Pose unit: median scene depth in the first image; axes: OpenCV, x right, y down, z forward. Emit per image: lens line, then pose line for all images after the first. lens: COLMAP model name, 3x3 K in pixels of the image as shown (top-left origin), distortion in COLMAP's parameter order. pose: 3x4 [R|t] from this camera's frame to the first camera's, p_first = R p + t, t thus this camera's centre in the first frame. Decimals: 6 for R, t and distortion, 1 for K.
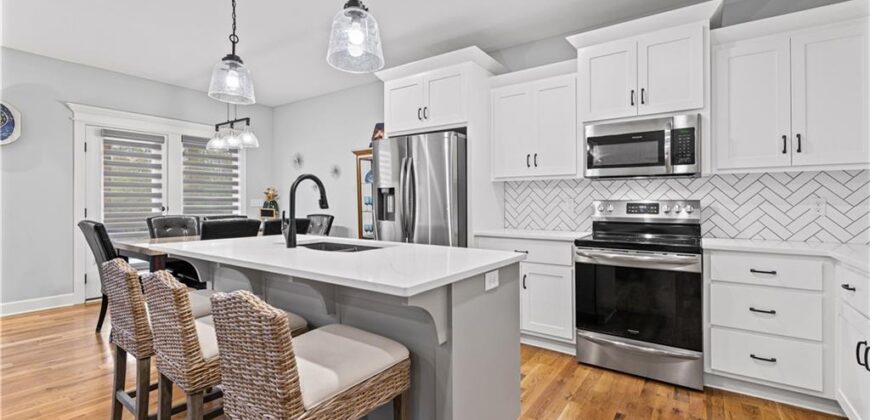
lens RADIAL K [[377.3, 0, 441.5], [0, 377.3, 205.1], [0, 0, 1]] dist [0.000204, -0.000588]
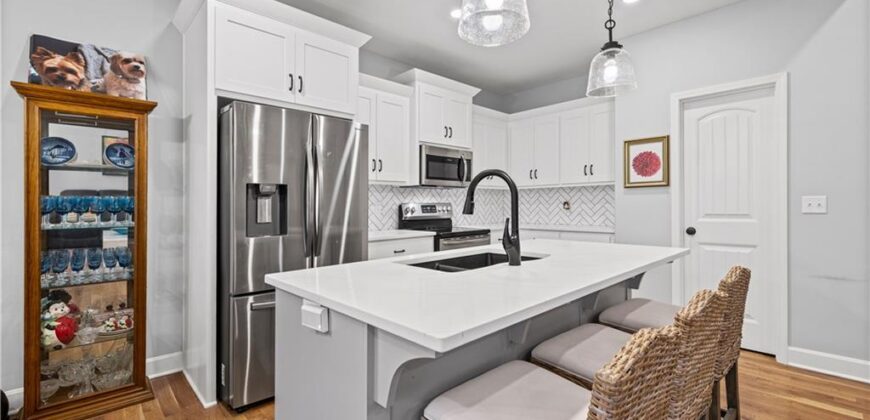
lens RADIAL K [[369.7, 0, 433.7], [0, 369.7, 207.0], [0, 0, 1]] dist [0.000086, -0.000456]
pose [[0.205389, -0.010646, 0.978622, -0.683135], [0.013780, 0.999873, 0.007985, -0.007915], [-0.978583, 0.011845, 0.205510, 0.588808]]
